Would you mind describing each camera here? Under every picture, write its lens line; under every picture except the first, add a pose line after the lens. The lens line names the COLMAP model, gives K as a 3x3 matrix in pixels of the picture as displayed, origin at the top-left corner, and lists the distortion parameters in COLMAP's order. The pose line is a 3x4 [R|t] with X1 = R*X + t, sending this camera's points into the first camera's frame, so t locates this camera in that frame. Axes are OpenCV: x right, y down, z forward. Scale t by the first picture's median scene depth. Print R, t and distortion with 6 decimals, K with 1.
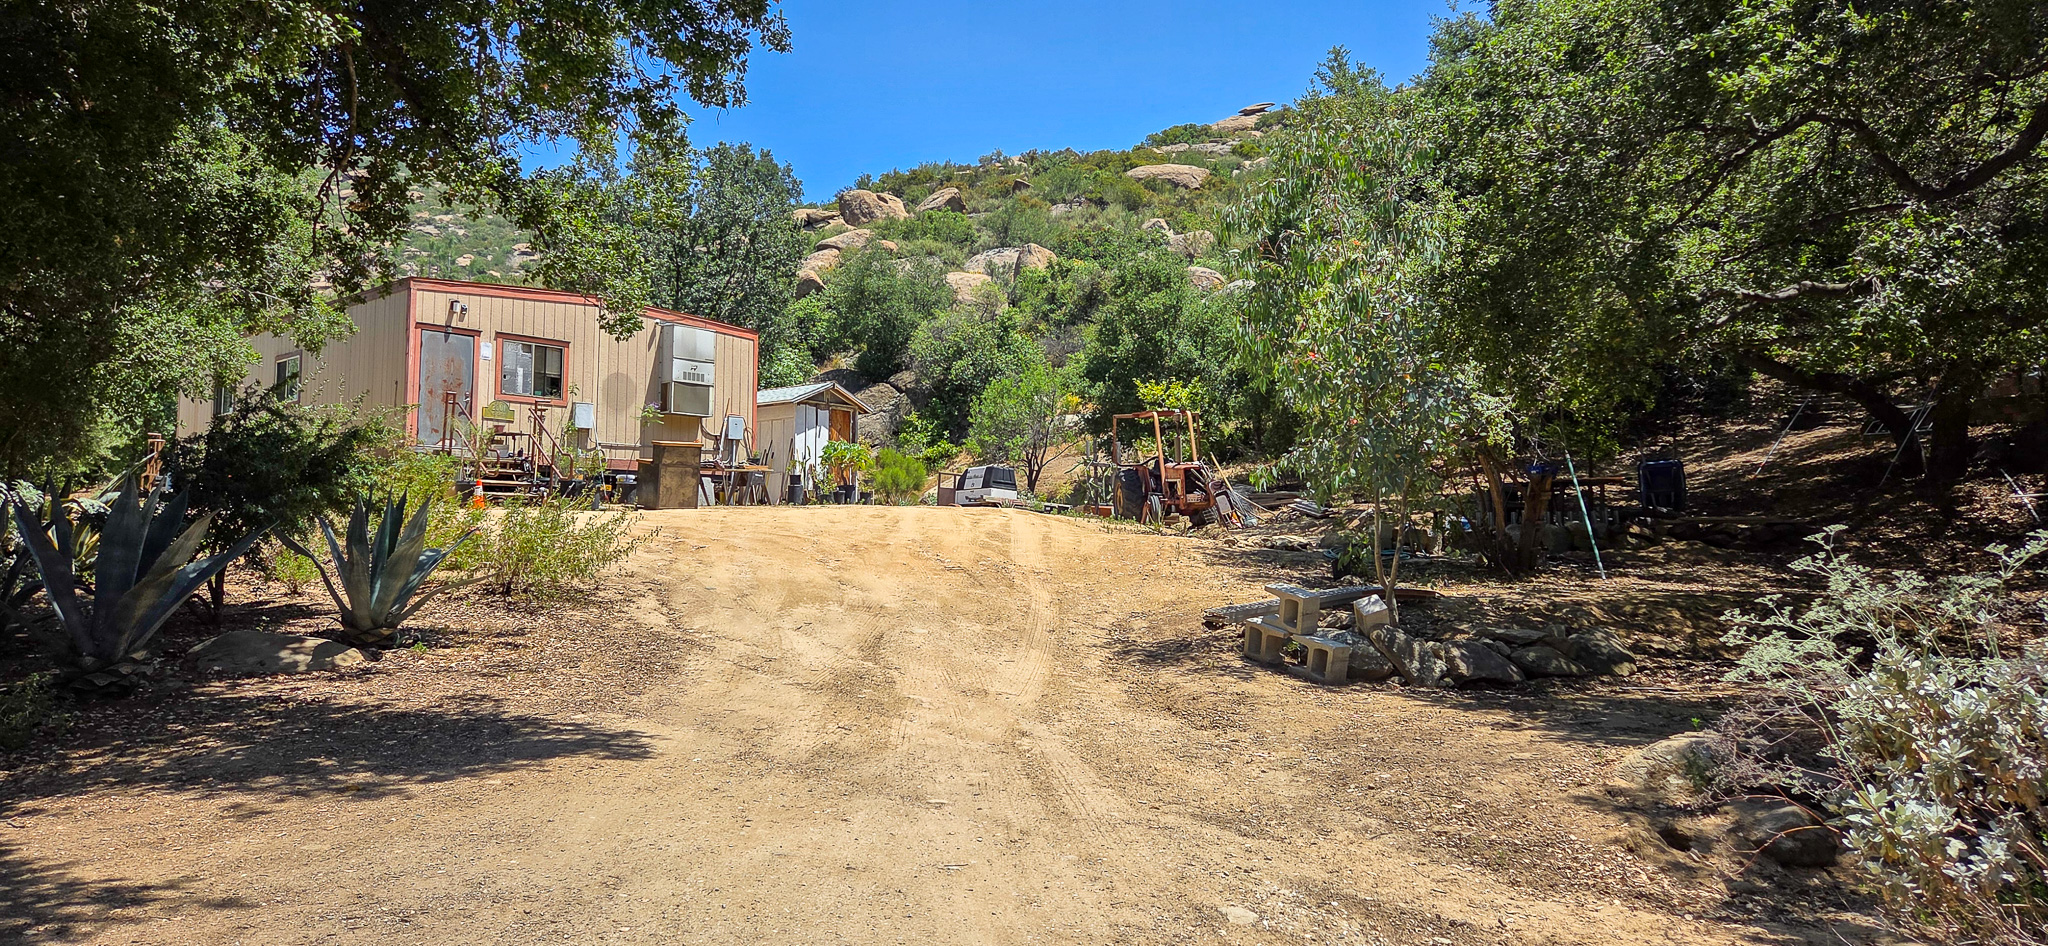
lens RADIAL K [[1323.5, 0, 1020.2], [0, 1323.5, 474.7], [0, 0, 1]] dist [0.011903, -0.007127]
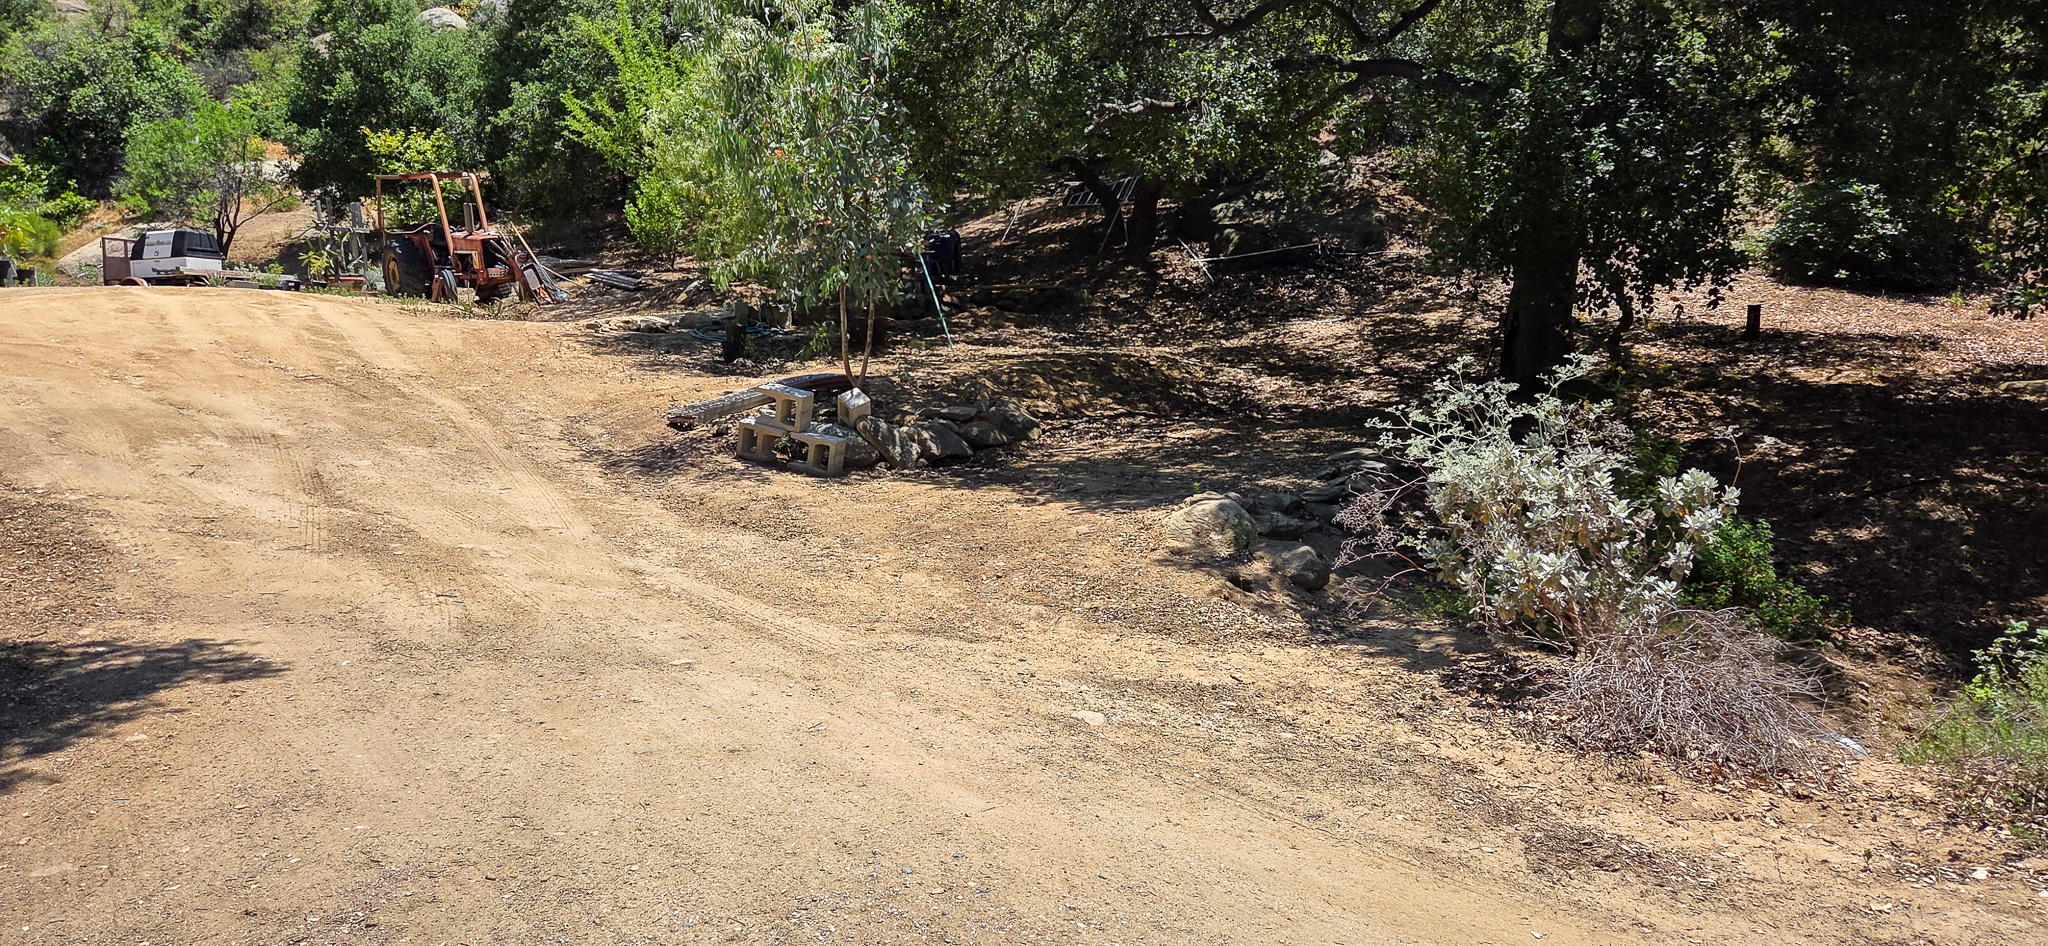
lens RADIAL K [[1323.5, 0, 1021.0], [0, 1323.5, 467.3], [0, 0, 1]] dist [0.011903, -0.007127]
pose [[0.825712, -0.103893, 0.554442, -0.110983], [0.000862, 0.983124, 0.182936, -0.020937], [-0.564091, -0.150574, 0.811867, 0.026241]]
